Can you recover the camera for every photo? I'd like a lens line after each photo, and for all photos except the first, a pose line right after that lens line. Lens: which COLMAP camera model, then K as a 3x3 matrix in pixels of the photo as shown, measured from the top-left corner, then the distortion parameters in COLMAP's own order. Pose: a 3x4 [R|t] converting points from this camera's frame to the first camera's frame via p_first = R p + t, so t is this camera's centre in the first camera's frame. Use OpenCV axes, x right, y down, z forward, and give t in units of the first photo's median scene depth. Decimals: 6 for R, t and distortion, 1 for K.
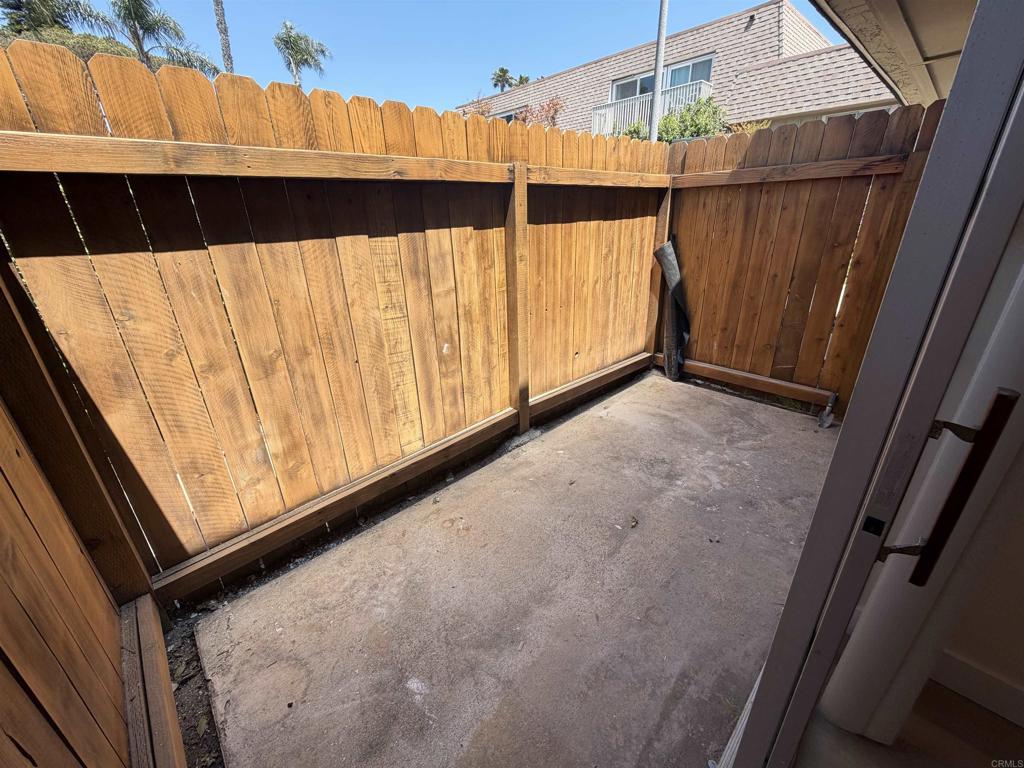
lens RADIAL K [[408.0, 0, 509.1], [0, 408.0, 384.6], [0, 0, 1]] dist [-0.000063, 0.000020]
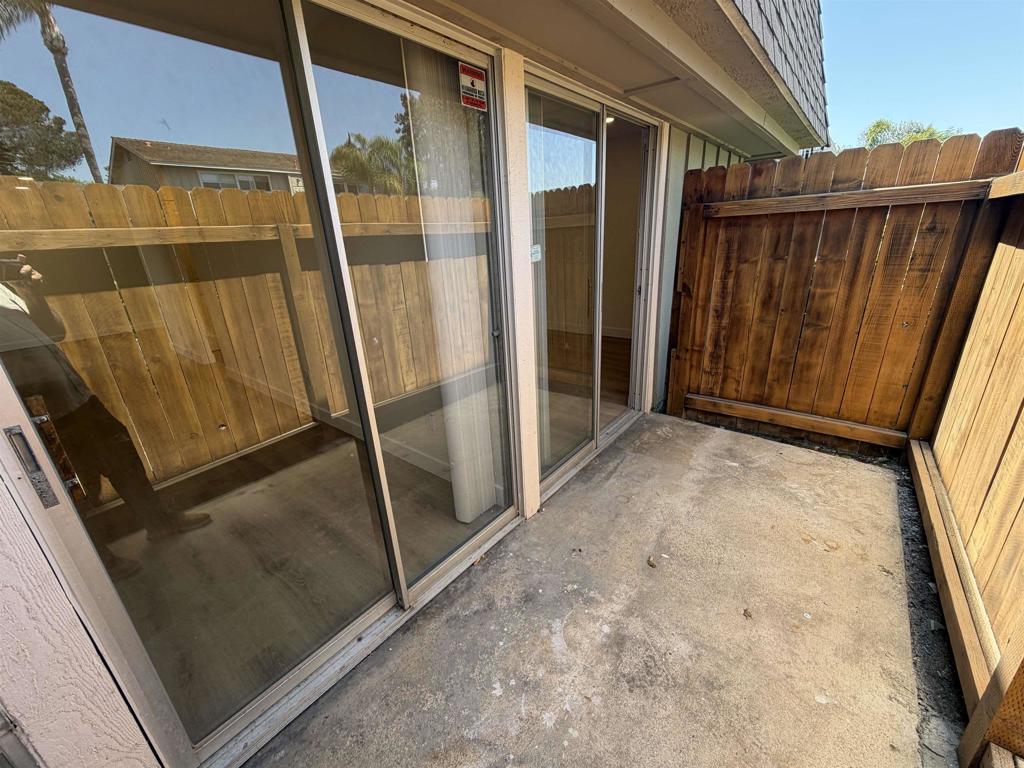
lens RADIAL K [[408.0, 0, 509.1], [0, 408.0, 384.6], [0, 0, 1]] dist [-0.000063, 0.000020]
pose [[-0.988230, 0.124066, -0.089490, 0.657939], [0.030642, 0.733694, 0.678789, -0.630782], [0.149873, 0.668057, -0.728860, 1.333525]]
